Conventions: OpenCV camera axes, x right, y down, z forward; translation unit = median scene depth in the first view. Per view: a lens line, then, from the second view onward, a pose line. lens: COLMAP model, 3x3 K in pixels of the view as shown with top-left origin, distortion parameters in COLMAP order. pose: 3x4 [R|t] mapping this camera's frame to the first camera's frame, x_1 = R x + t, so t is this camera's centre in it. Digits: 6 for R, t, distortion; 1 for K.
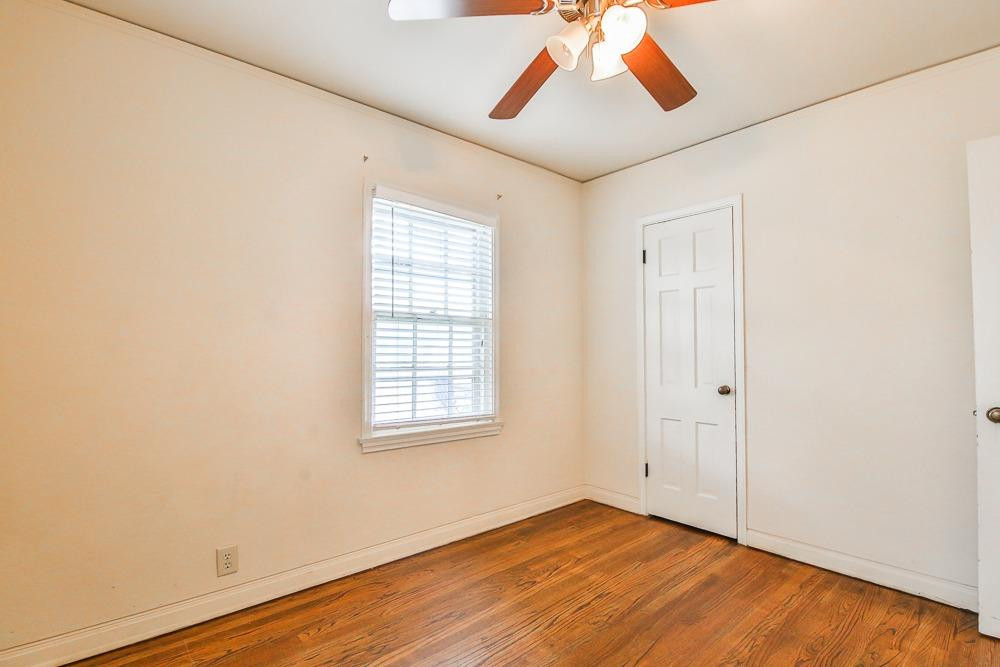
lens RADIAL K [[487.0, 0, 507.3], [0, 487.0, 336.9], [0, 0, 1]] dist [0.002497, -0.009892]
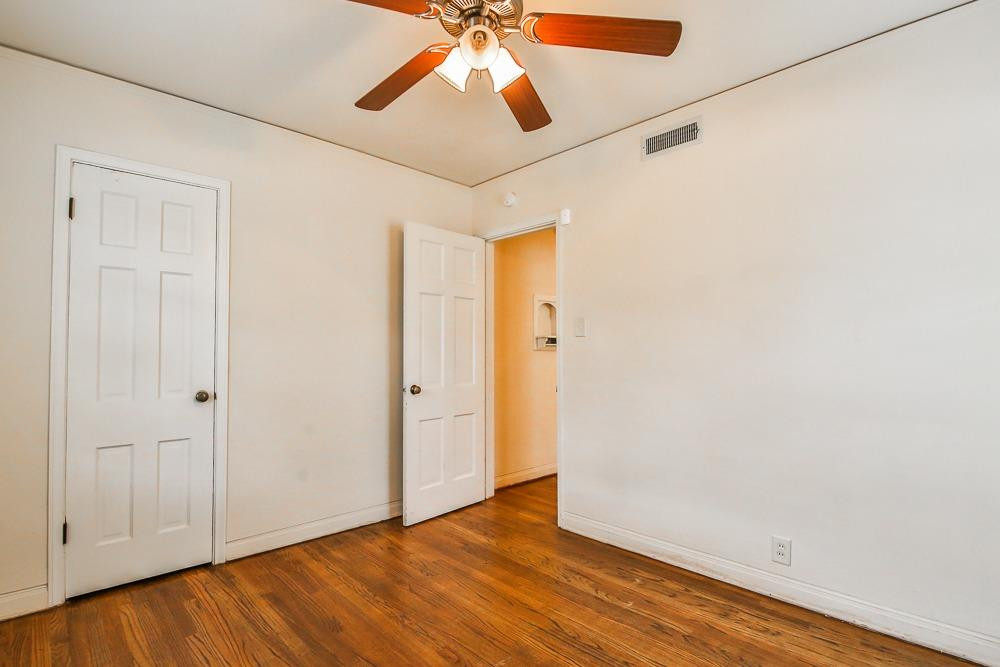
lens RADIAL K [[487.0, 0, 507.3], [0, 487.0, 336.9], [0, 0, 1]] dist [0.002497, -0.009892]
pose [[-0.039540, 0.018941, 0.999038, -0.474772], [-0.029783, 0.999354, -0.020126, 0.004671], [-0.998774, -0.030550, -0.038950, 0.531466]]
